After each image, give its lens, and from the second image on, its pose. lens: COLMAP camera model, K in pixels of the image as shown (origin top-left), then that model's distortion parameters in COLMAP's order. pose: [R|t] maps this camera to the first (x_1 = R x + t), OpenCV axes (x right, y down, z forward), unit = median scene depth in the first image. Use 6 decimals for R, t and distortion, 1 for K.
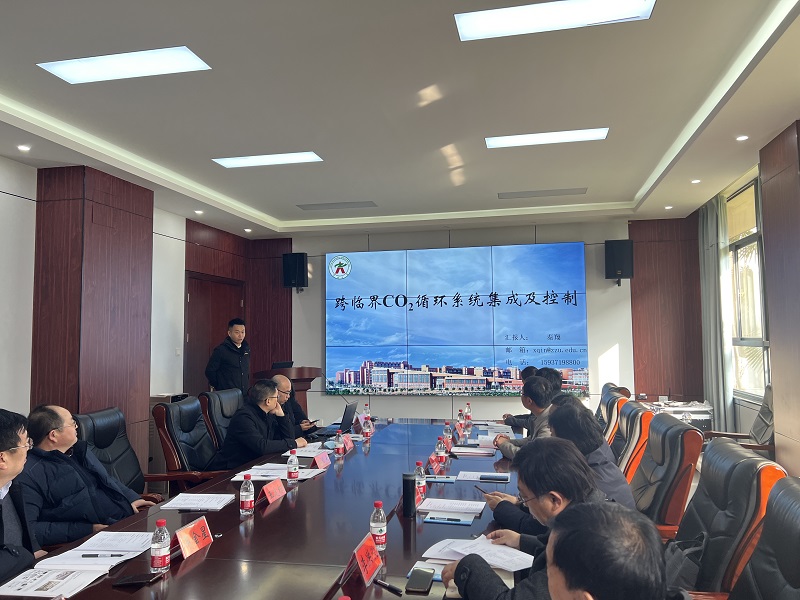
lens RADIAL K [[591.8, 0, 405.0], [0, 591.8, 298.2], [0, 0, 1]] dist [0.009991, -0.000692]
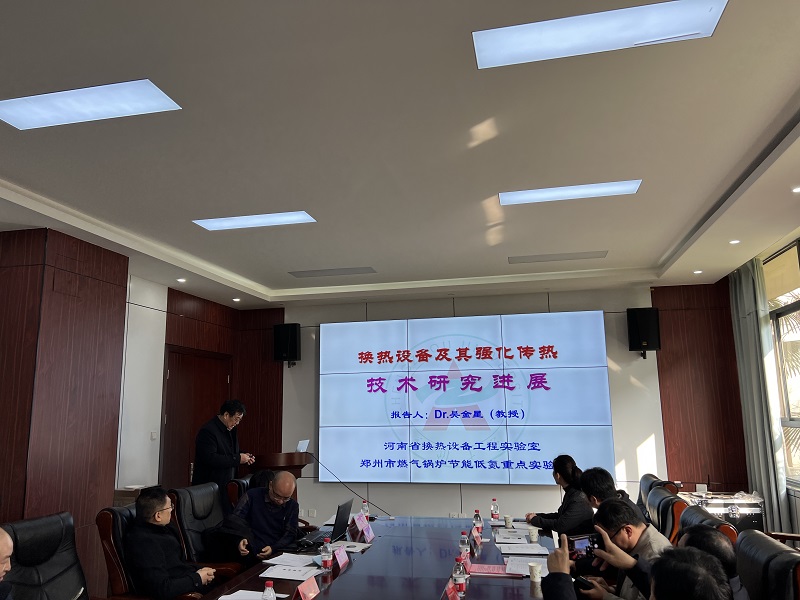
lens RADIAL K [[592.6, 0, 391.3], [0, 592.6, 307.2], [0, 0, 1]] dist [0.002930, -0.005421]
pose [[0.999814, -0.005875, -0.018344, -0.008159], [0.003953, 0.994663, -0.103101, -0.009326], [0.018851, 0.103010, 0.994502, 0.114779]]
